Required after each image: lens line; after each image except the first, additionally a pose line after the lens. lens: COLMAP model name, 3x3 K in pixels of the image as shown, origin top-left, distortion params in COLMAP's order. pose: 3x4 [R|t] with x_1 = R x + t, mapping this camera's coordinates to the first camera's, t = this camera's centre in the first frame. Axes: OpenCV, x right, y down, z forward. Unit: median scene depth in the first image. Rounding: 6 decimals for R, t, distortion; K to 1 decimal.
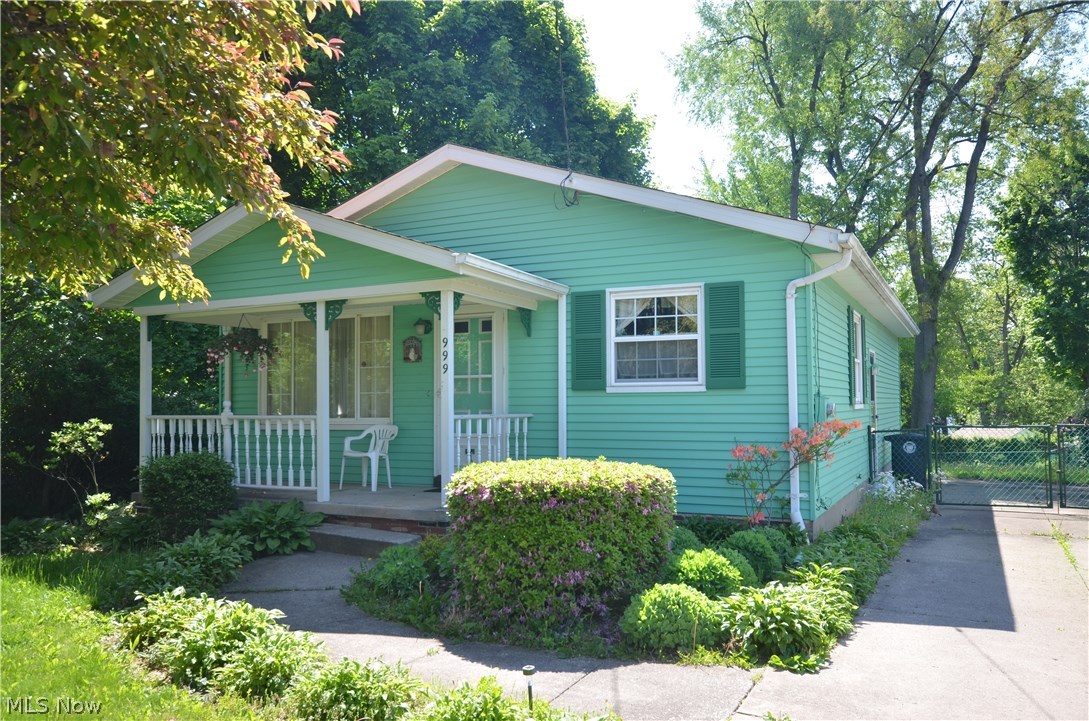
lens RADIAL K [[847.6, 0, 542.3], [0, 847.6, 383.8], [0, 0, 1]] dist [0.002326, 0.004604]
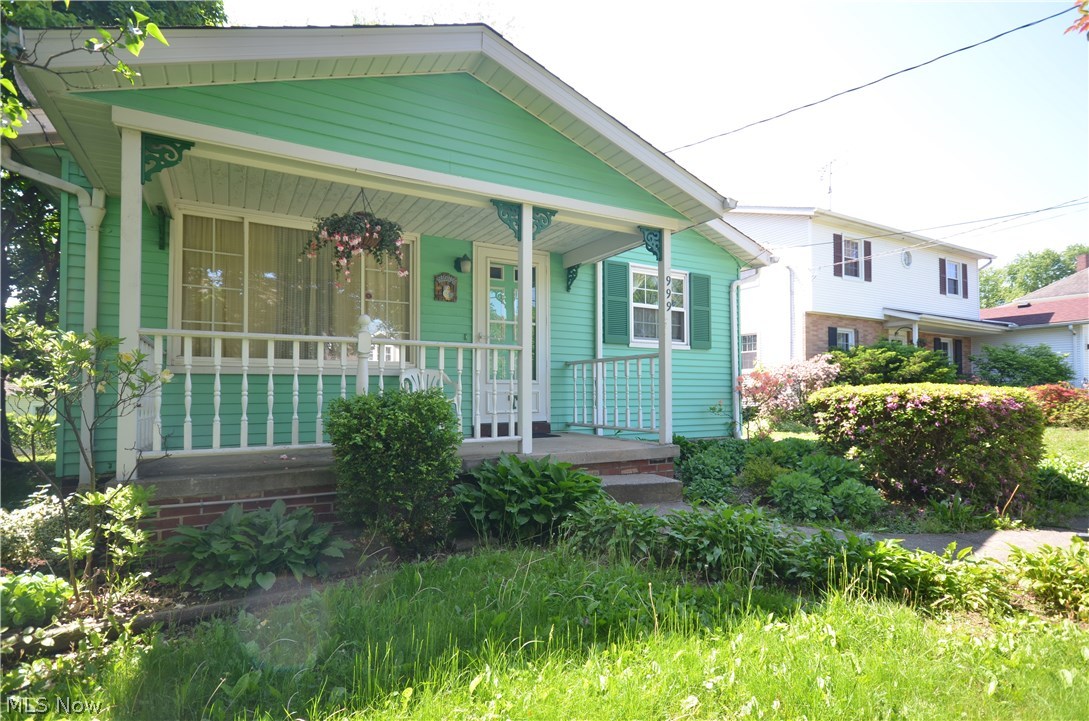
lens RADIAL K [[547.3, 0, 542.4], [0, 547.3, 383.4], [0, 0, 1]] dist [0.000516, 0.000016]
pose [[0.555383, 0.020408, 0.831345, -0.646772], [-0.020924, 0.999725, -0.010564, 0.073838], [-0.831332, -0.011528, 0.555657, 0.662761]]
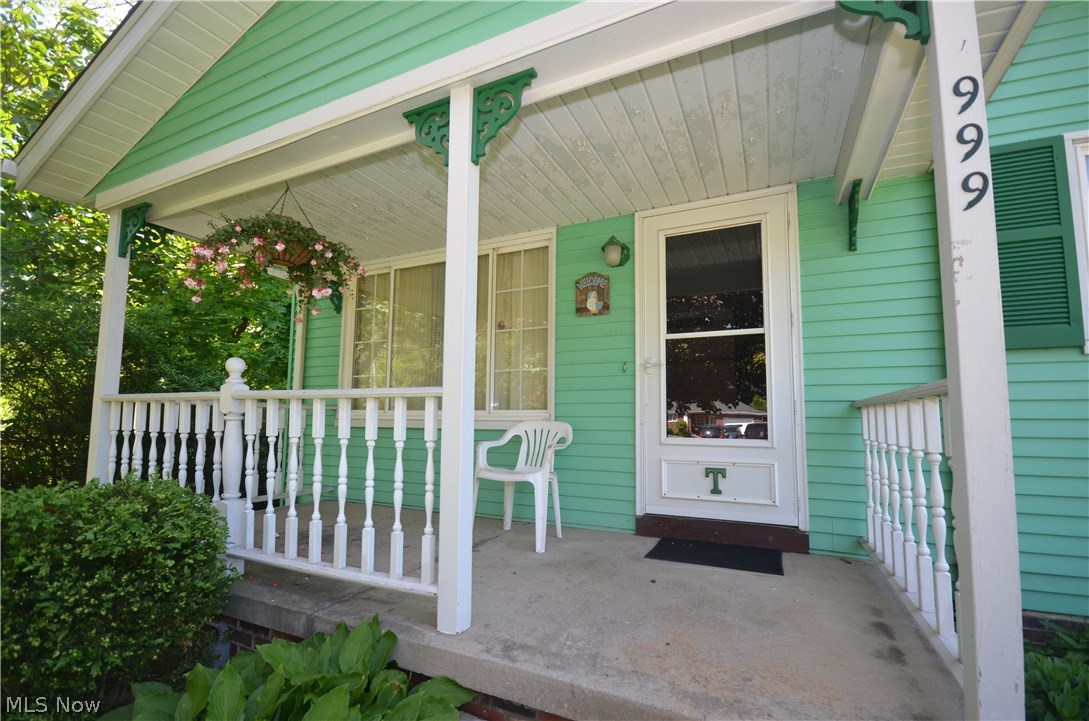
lens RADIAL K [[478.4, 0, 541.8], [0, 478.4, 377.1], [0, 0, 1]] dist [-0.001191, -0.000648]
pose [[0.999824, 0.017044, 0.007801, -0.213092], [-0.016562, 0.998170, -0.058151, 0.041990], [-0.008778, 0.058011, 0.998277, 0.751487]]
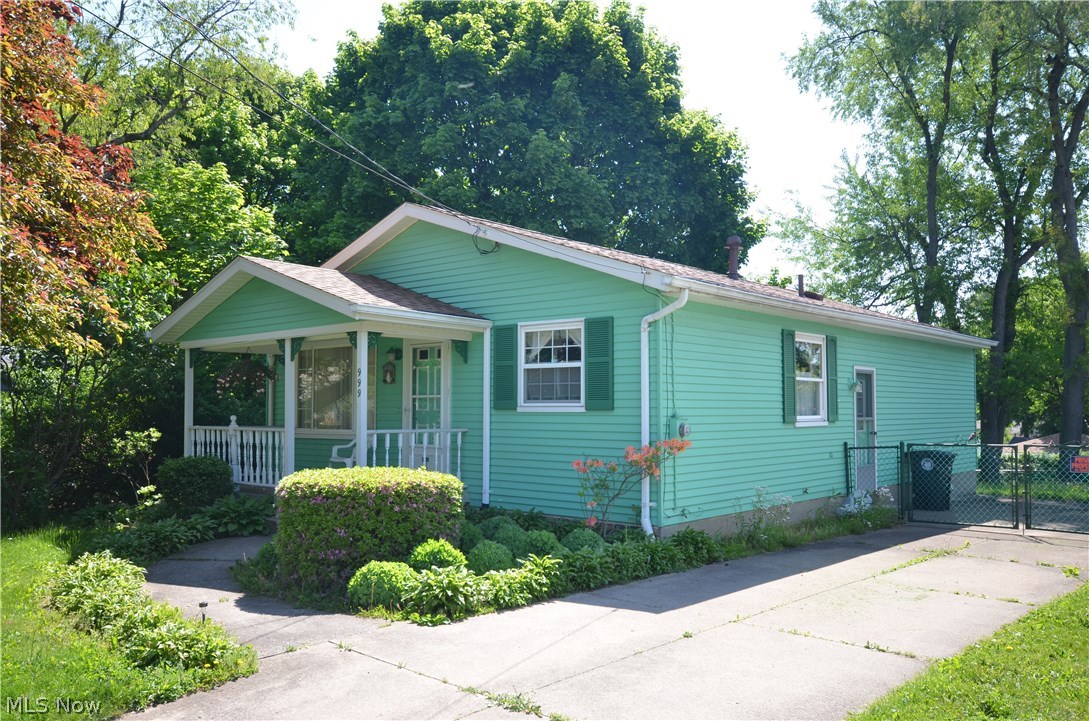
lens RADIAL K [[879.8, 0, 540.9], [0, 879.8, 379.2], [0, 0, 1]] dist [0.003184, 0.002966]
pose [[0.968401, -0.001562, -0.249393, 0.408694], [-0.000496, 0.999966, -0.008190, -0.024345], [0.249398, 0.008054, 0.968368, -0.167475]]
